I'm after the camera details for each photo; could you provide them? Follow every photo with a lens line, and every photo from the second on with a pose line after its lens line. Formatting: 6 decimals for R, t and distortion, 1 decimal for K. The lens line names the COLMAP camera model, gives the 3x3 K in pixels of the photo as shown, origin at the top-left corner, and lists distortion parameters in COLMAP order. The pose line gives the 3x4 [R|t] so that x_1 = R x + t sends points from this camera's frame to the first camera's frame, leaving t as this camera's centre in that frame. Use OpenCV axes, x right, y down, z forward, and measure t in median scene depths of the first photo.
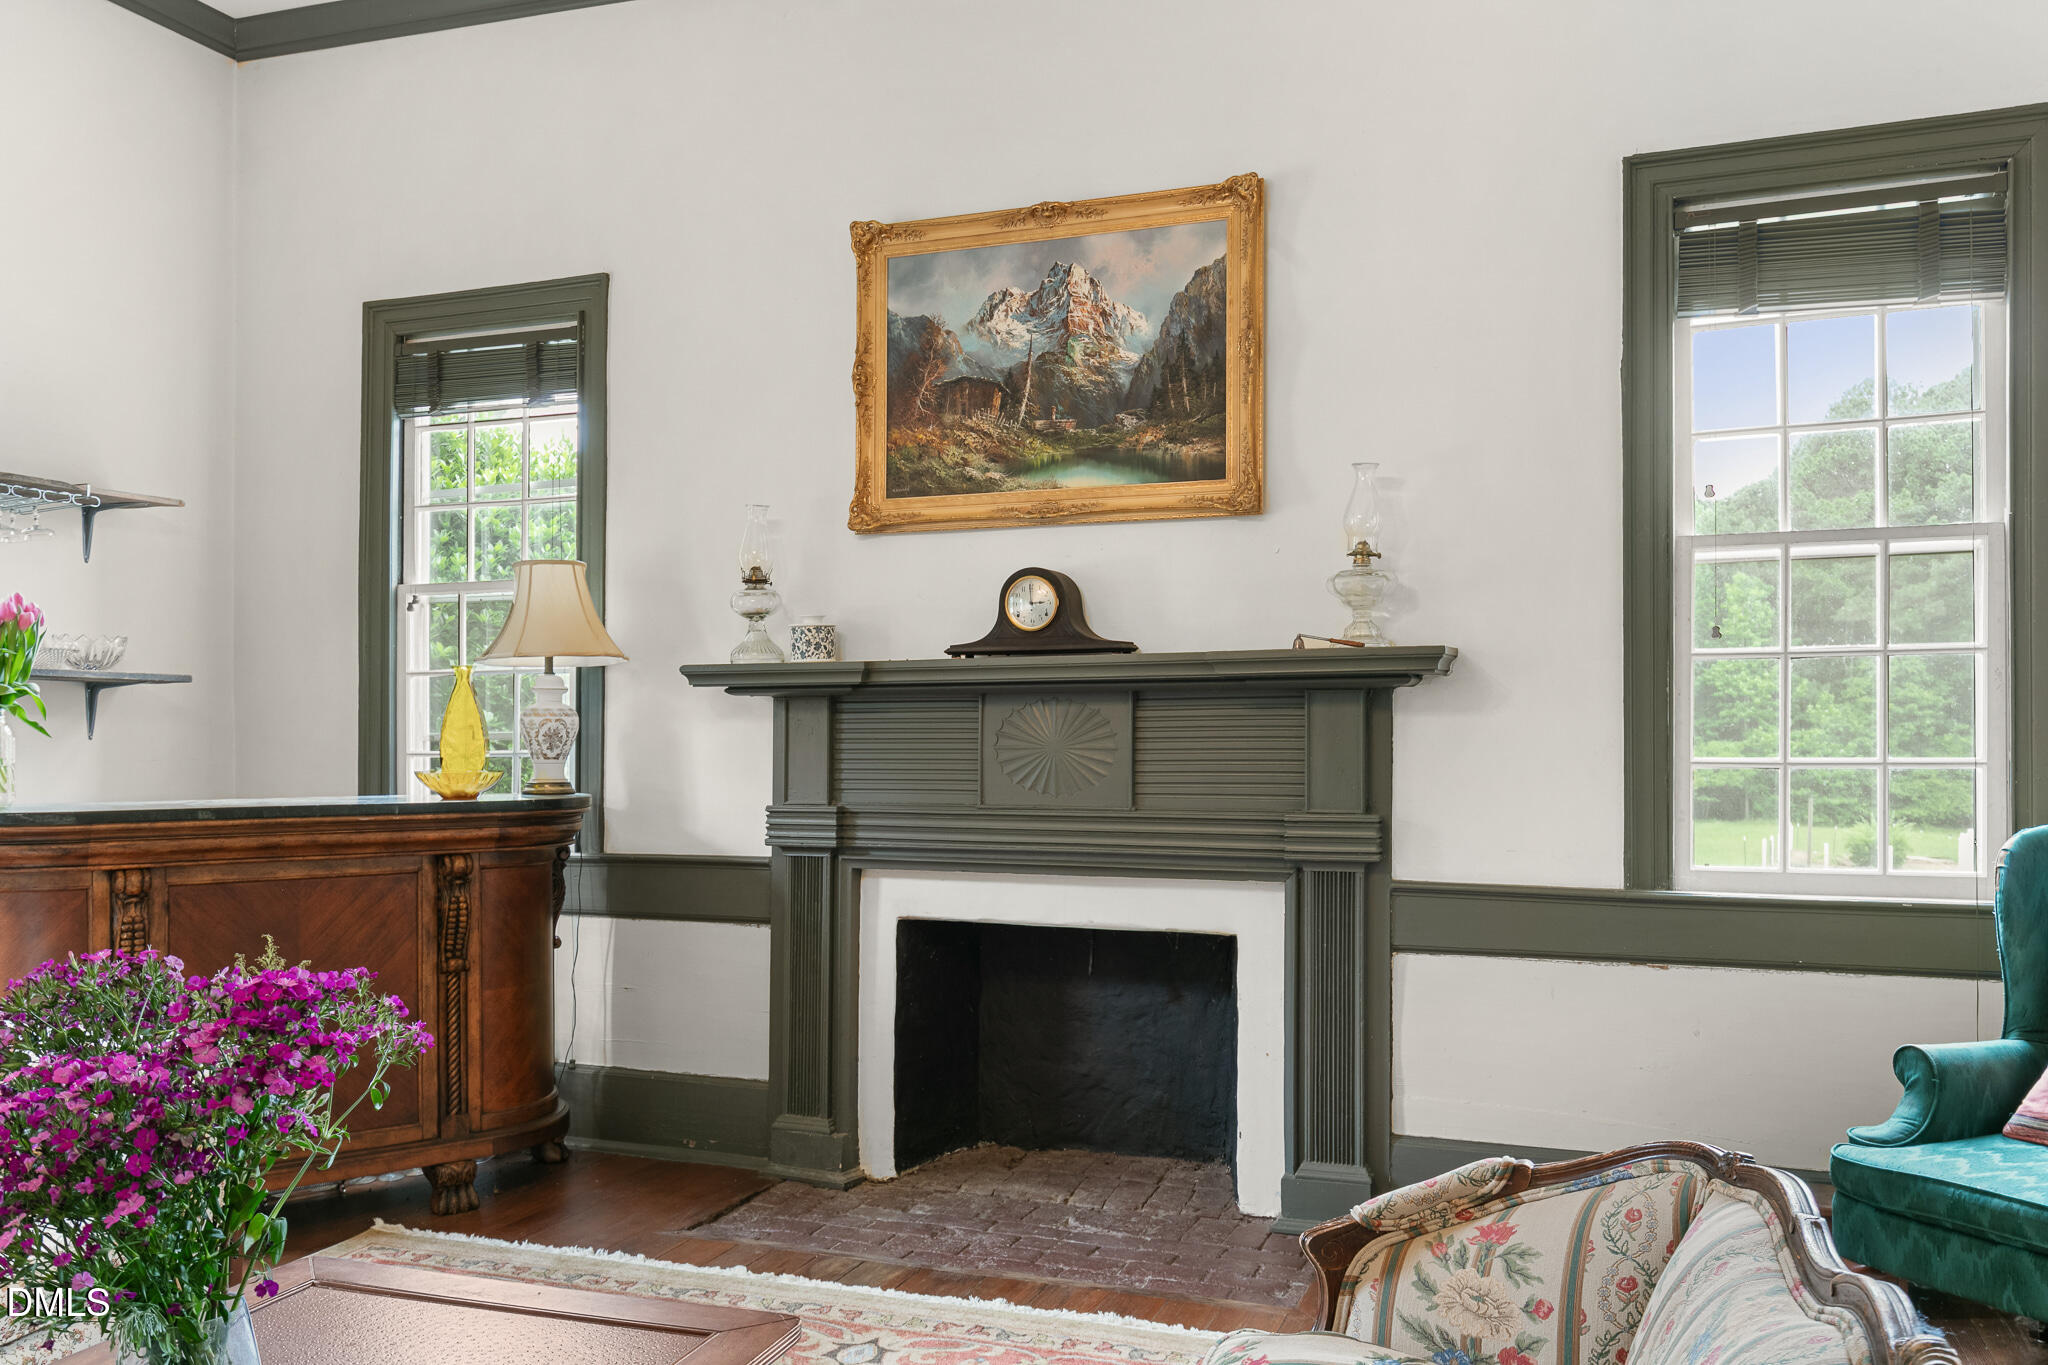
lens RADIAL K [[1621.6, 0, 1016.0], [0, 1621.6, 727.9], [0, 0, 1]] dist [0.009763, -0.009890]
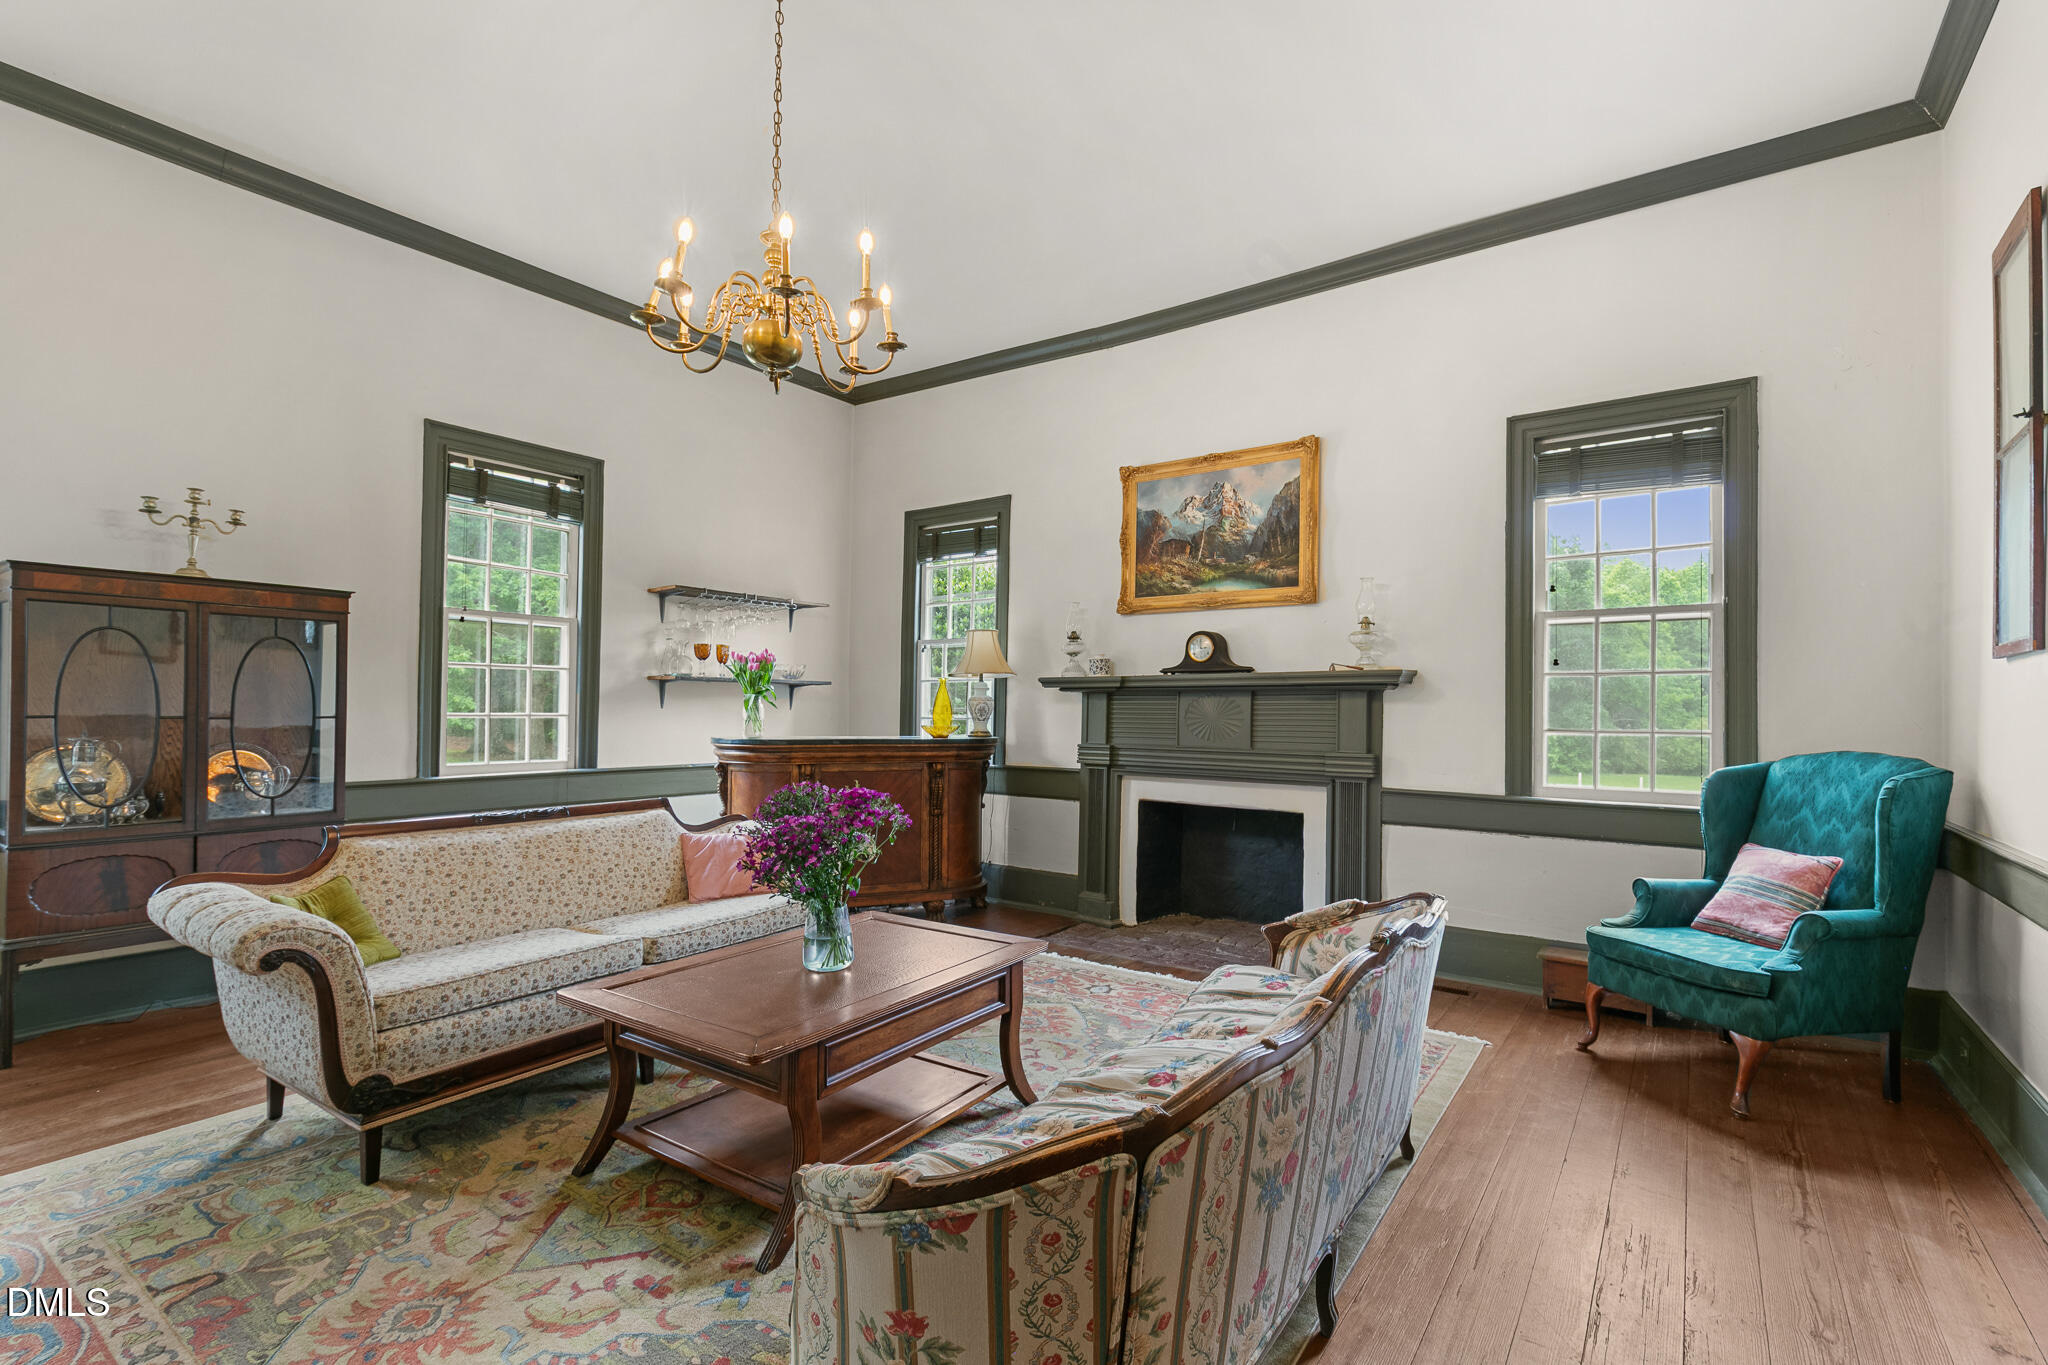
lens RADIAL K [[945.6, 0, 1020.7], [0, 945.6, 683.4], [0, 0, 1]] dist [0.006063, -0.001971]
pose [[0.963727, 0.003618, -0.266866, 0.110083], [-0.010370, 0.999661, -0.023897, -0.000879], [0.266689, 0.025797, 0.963437, -0.222400]]
